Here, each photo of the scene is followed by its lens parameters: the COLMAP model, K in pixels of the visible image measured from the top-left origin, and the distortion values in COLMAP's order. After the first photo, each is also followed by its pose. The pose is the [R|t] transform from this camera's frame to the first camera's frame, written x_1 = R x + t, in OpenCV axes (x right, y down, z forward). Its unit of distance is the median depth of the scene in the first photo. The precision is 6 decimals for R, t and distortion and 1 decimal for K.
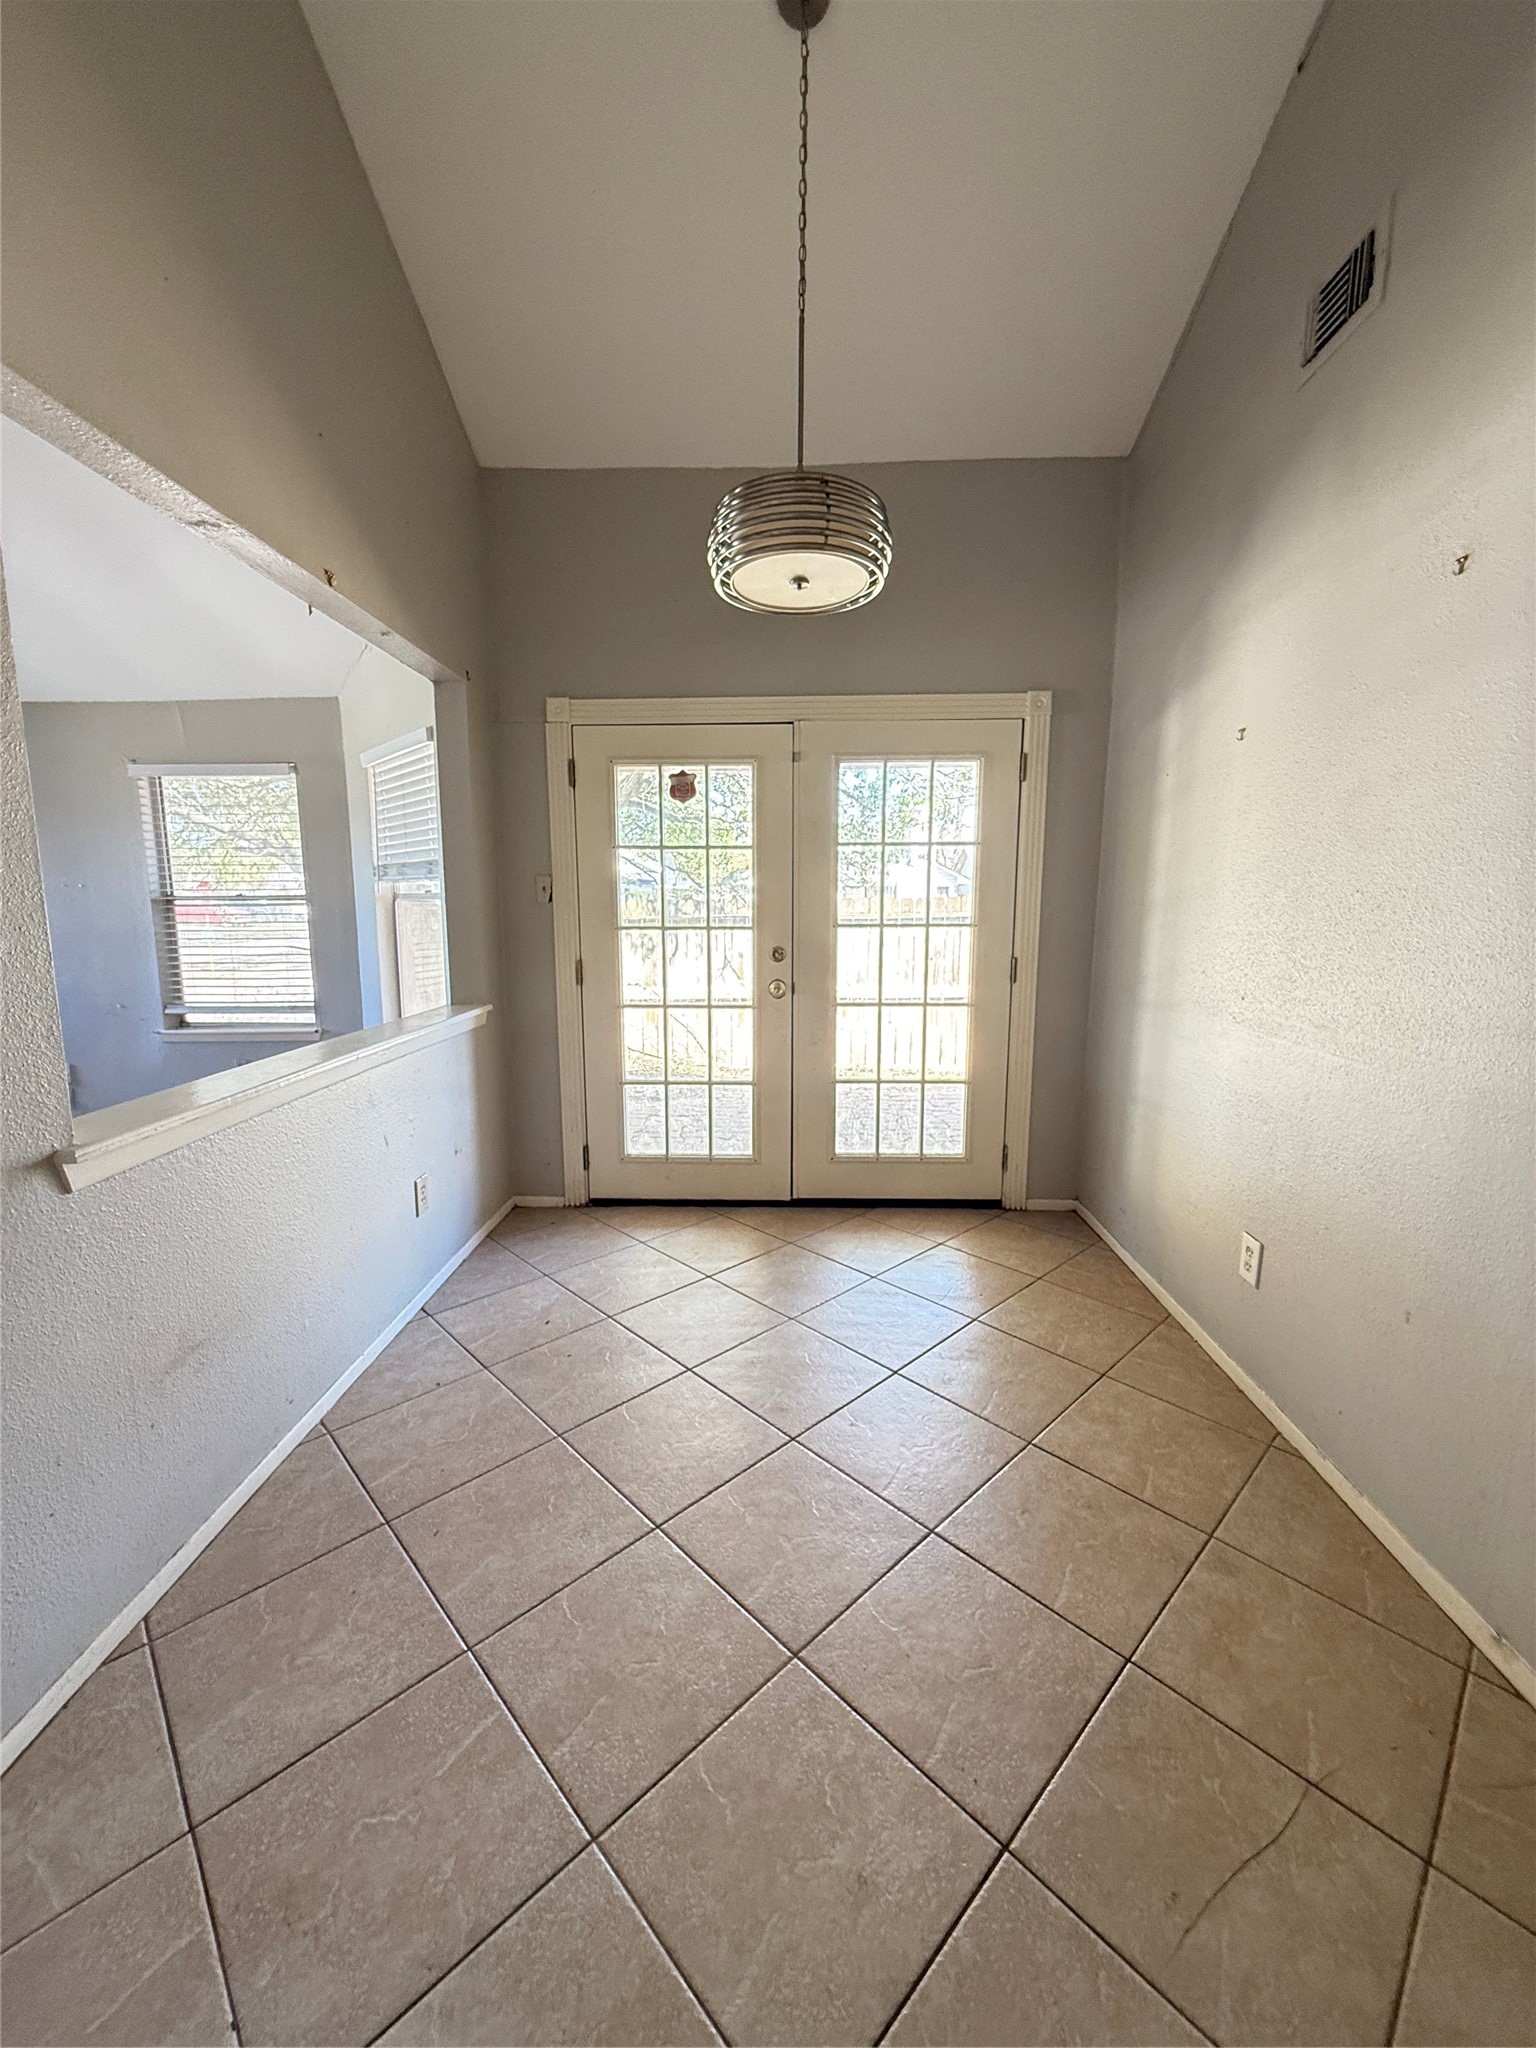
lens RADIAL K [[813.7, 0, 766.3], [0, 813.7, 1029.1], [0, 0, 1]] dist [-0.000169, -0.000132]
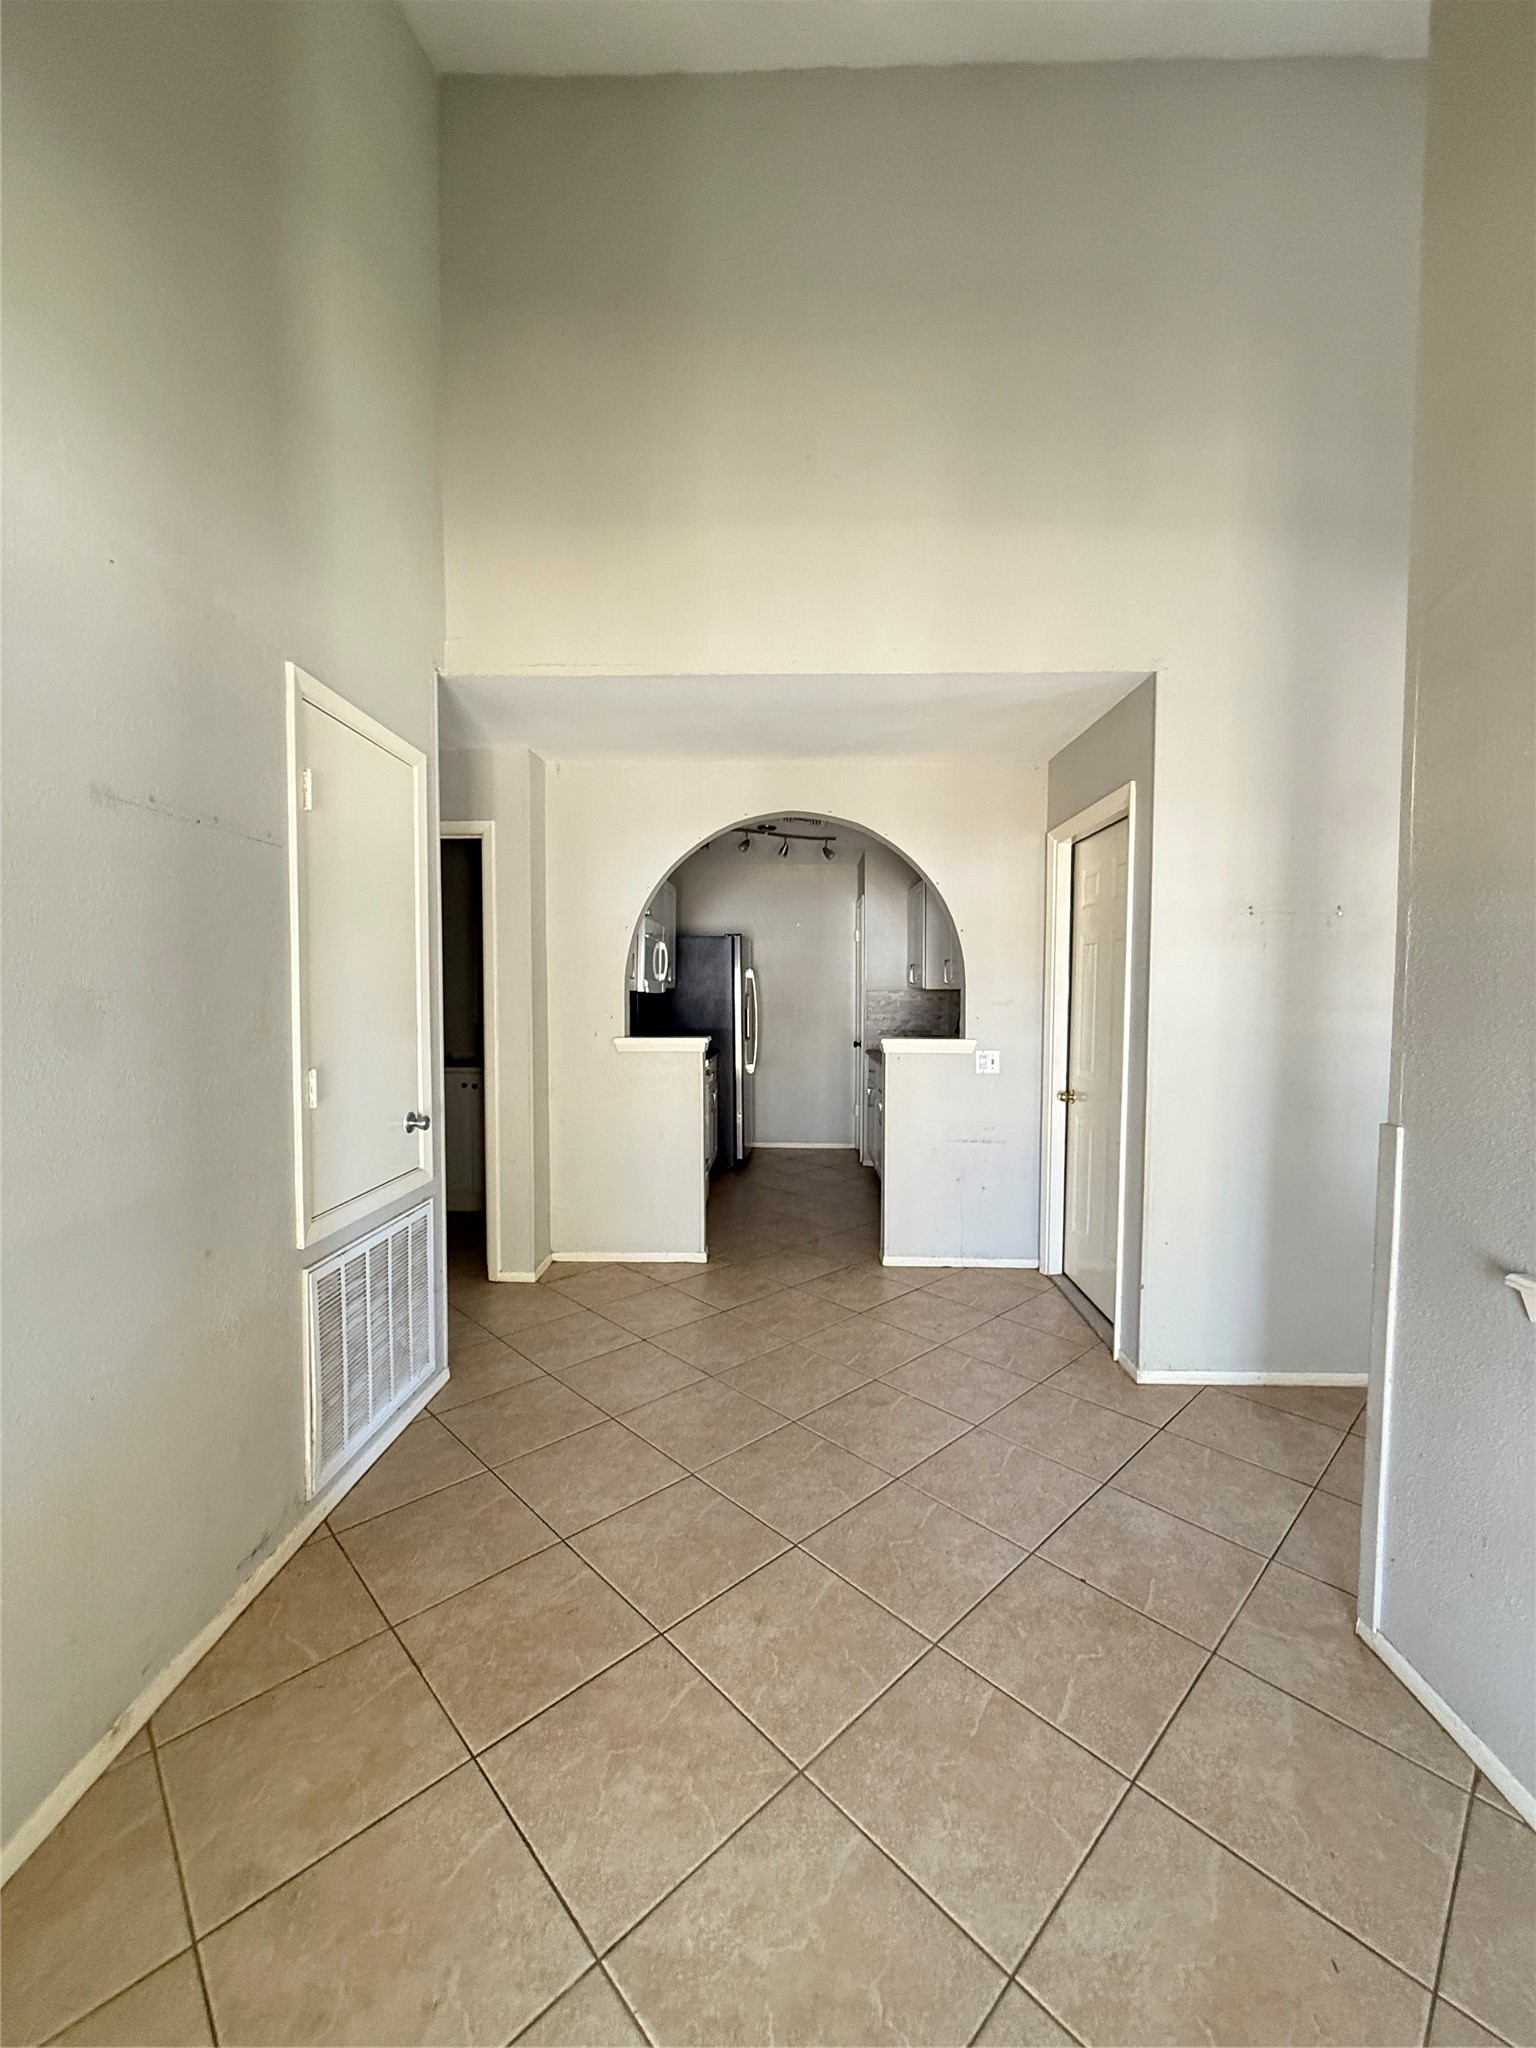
lens RADIAL K [[813.7, 0, 770.2], [0, 813.7, 1025.5], [0, 0, 1]] dist [-0.000169, -0.000132]
pose [[-0.999954, -0.008498, -0.004369, 0.083955], [-0.009202, 0.979599, 0.200751, -0.322633], [0.002574, 0.200782, -0.979633, 1.759974]]
